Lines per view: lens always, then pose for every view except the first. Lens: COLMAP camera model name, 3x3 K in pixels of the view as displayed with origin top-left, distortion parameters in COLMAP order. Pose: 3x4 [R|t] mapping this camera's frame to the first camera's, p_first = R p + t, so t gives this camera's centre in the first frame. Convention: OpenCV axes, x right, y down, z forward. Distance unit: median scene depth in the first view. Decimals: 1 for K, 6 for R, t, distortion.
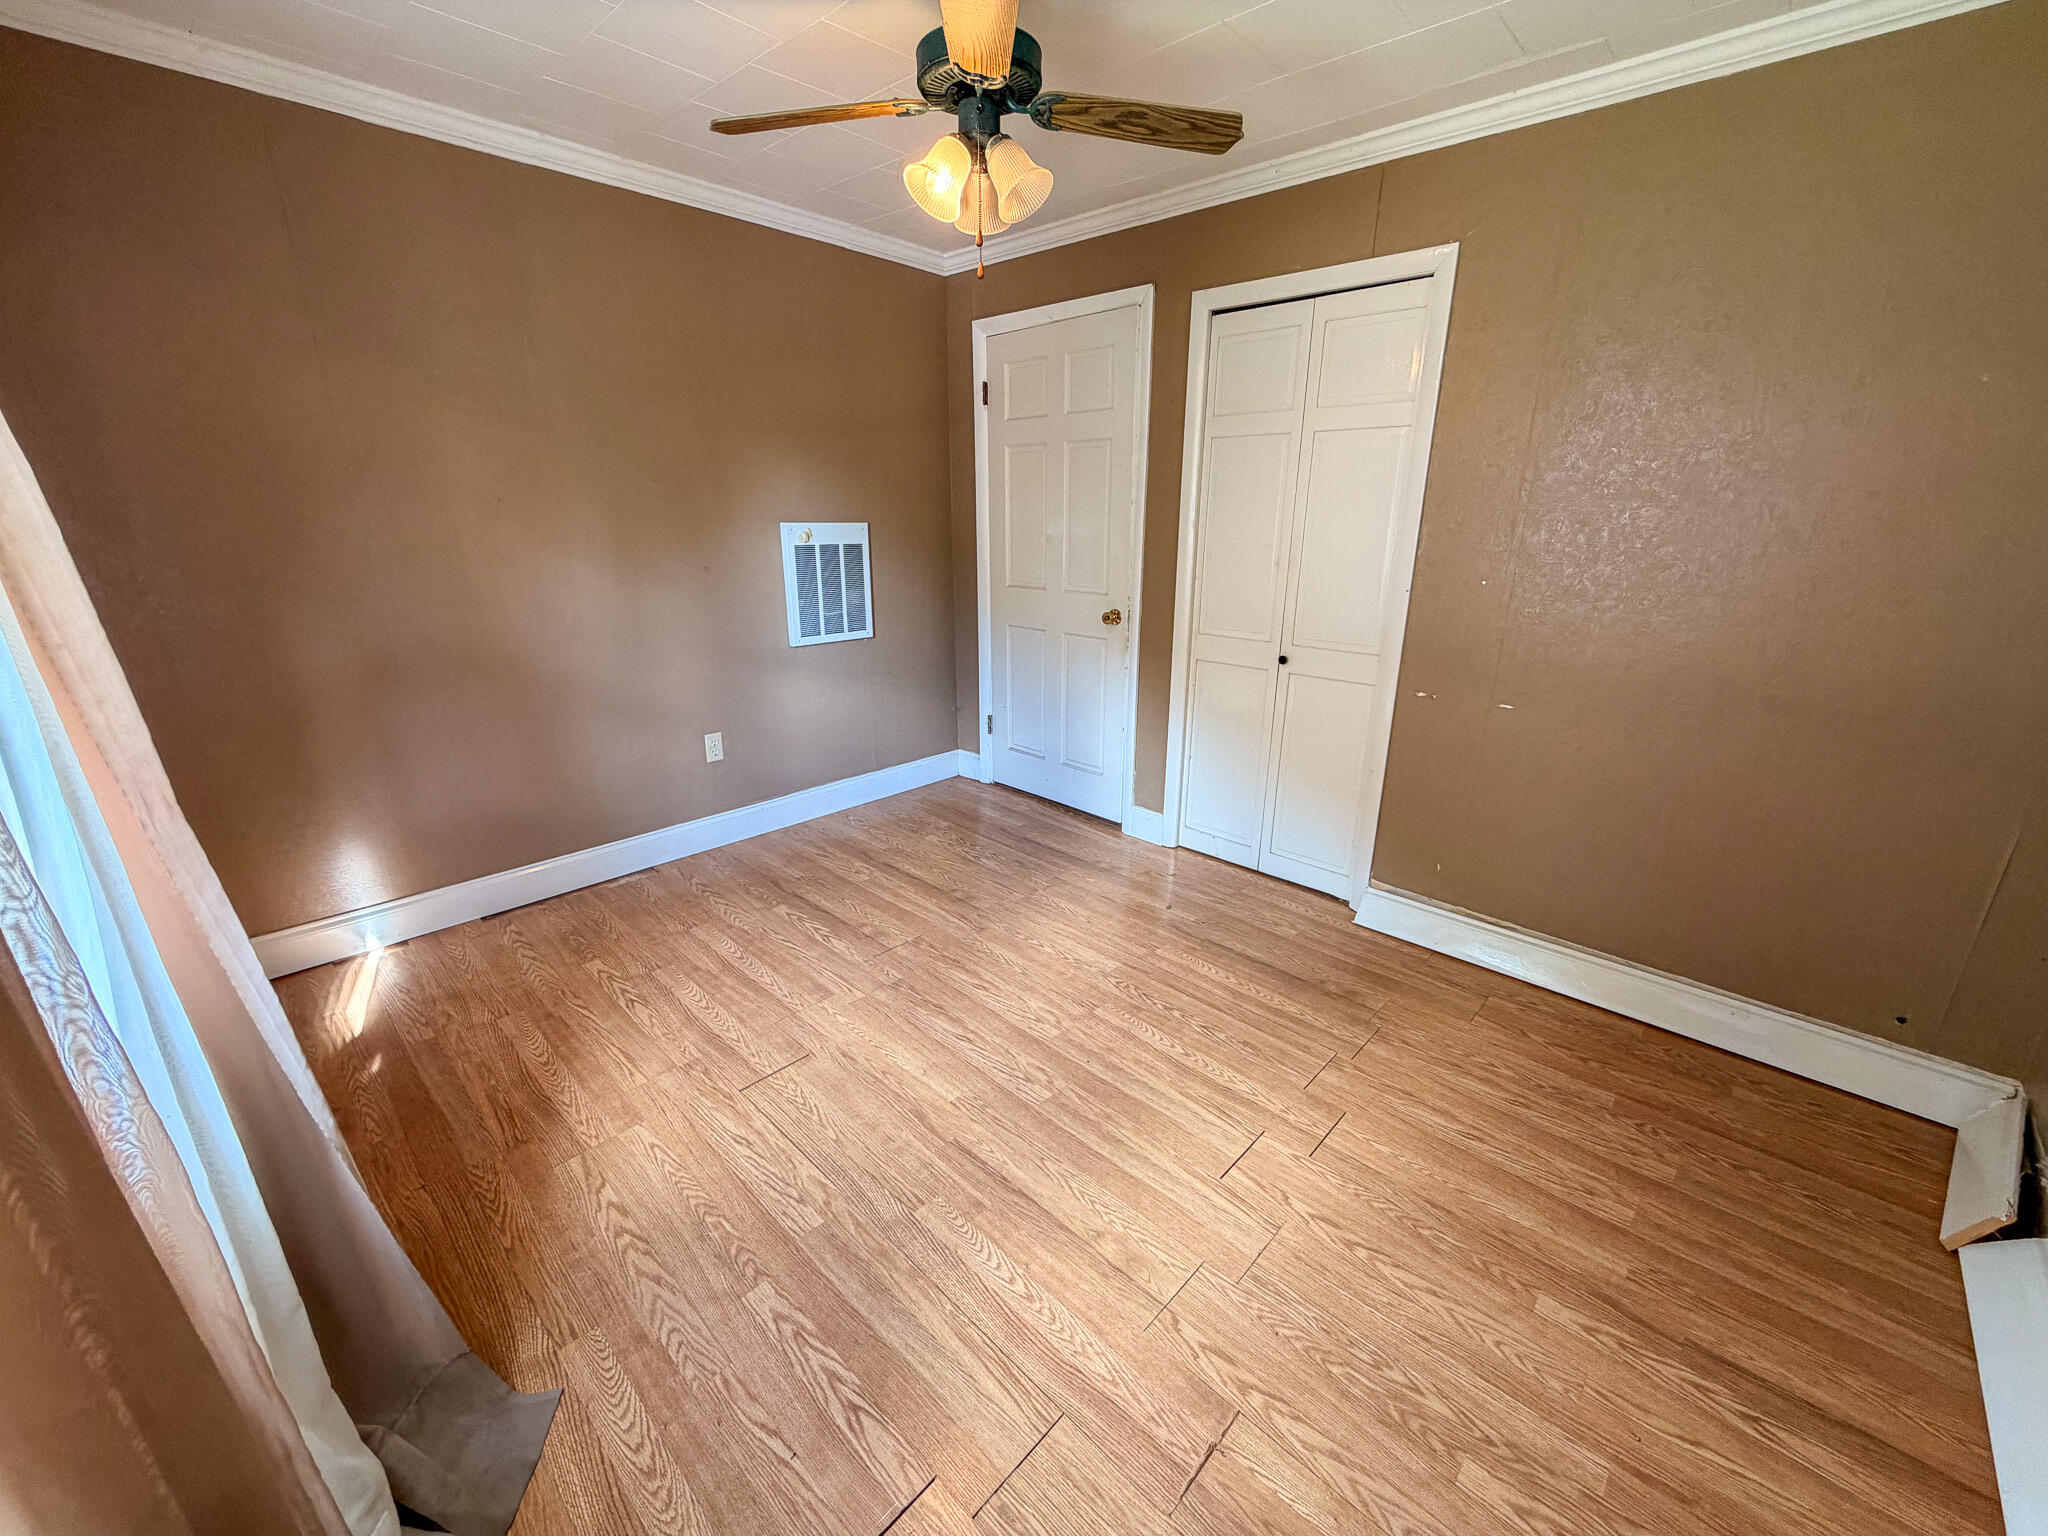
lens RADIAL K [[817.5, 0, 1027.2], [0, 817.5, 775.3], [0, 0, 1]] dist [0.008002, -0.001911]
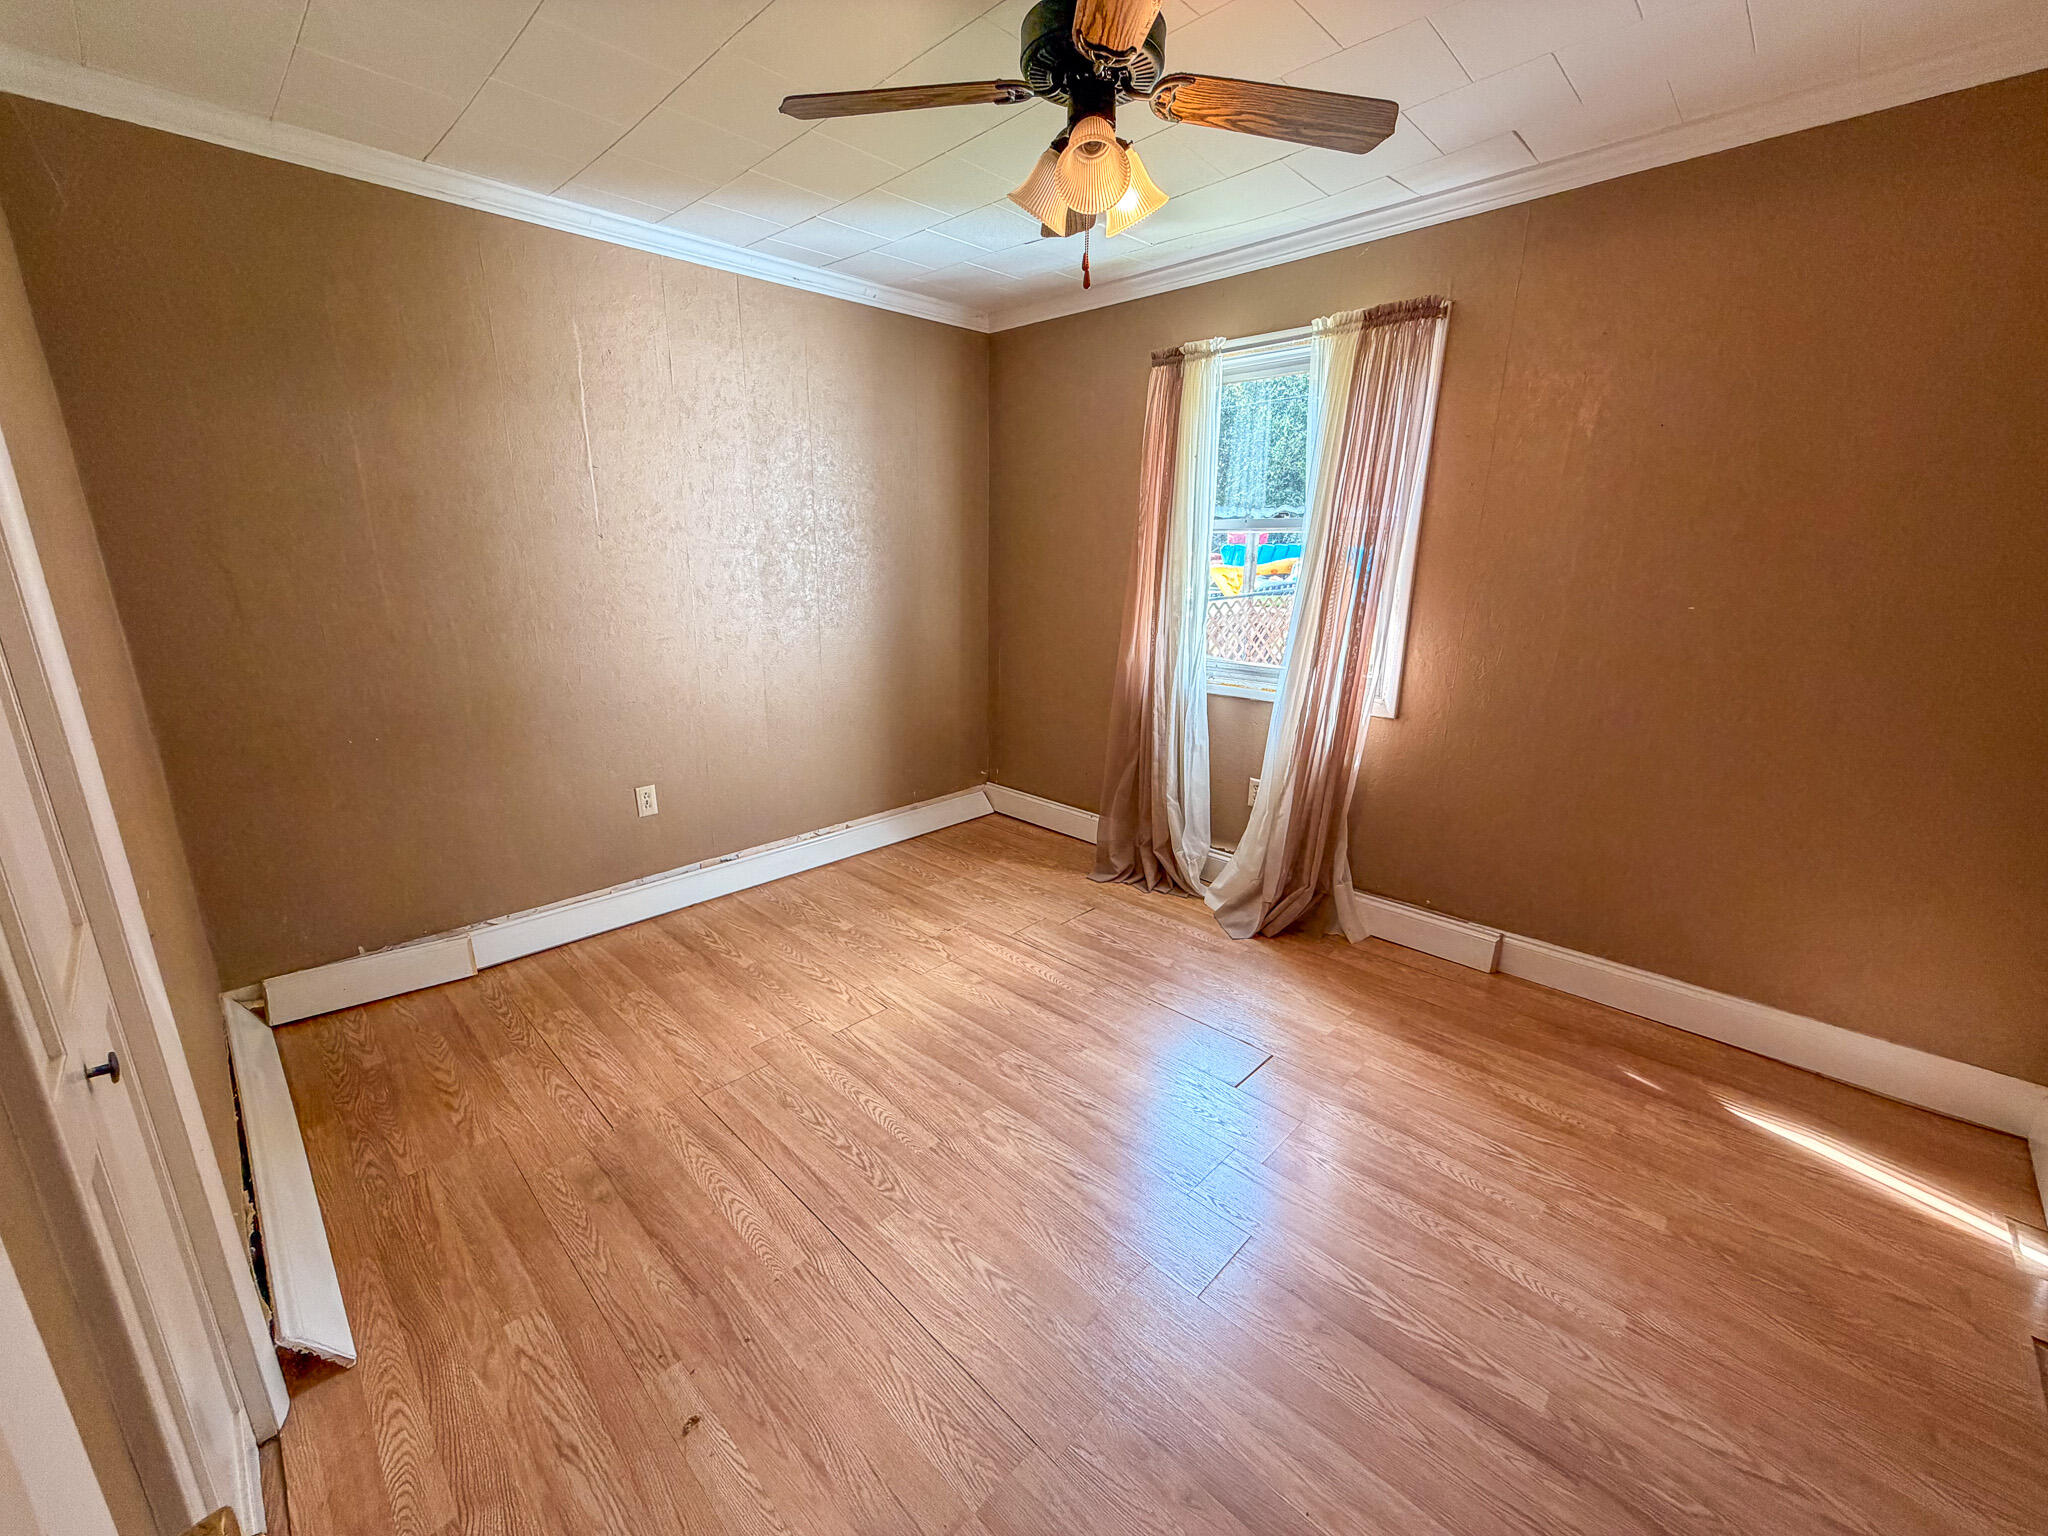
lens RADIAL K [[817.5, 0, 1027.9], [0, 817.5, 765.5], [0, 0, 1]] dist [0.008002, -0.001911]
pose [[-0.999856, -0.013837, 0.009798, -0.014714], [-0.006107, 0.833022, 0.553206, -0.548414], [-0.015816, 0.553067, -0.832987, 1.642494]]
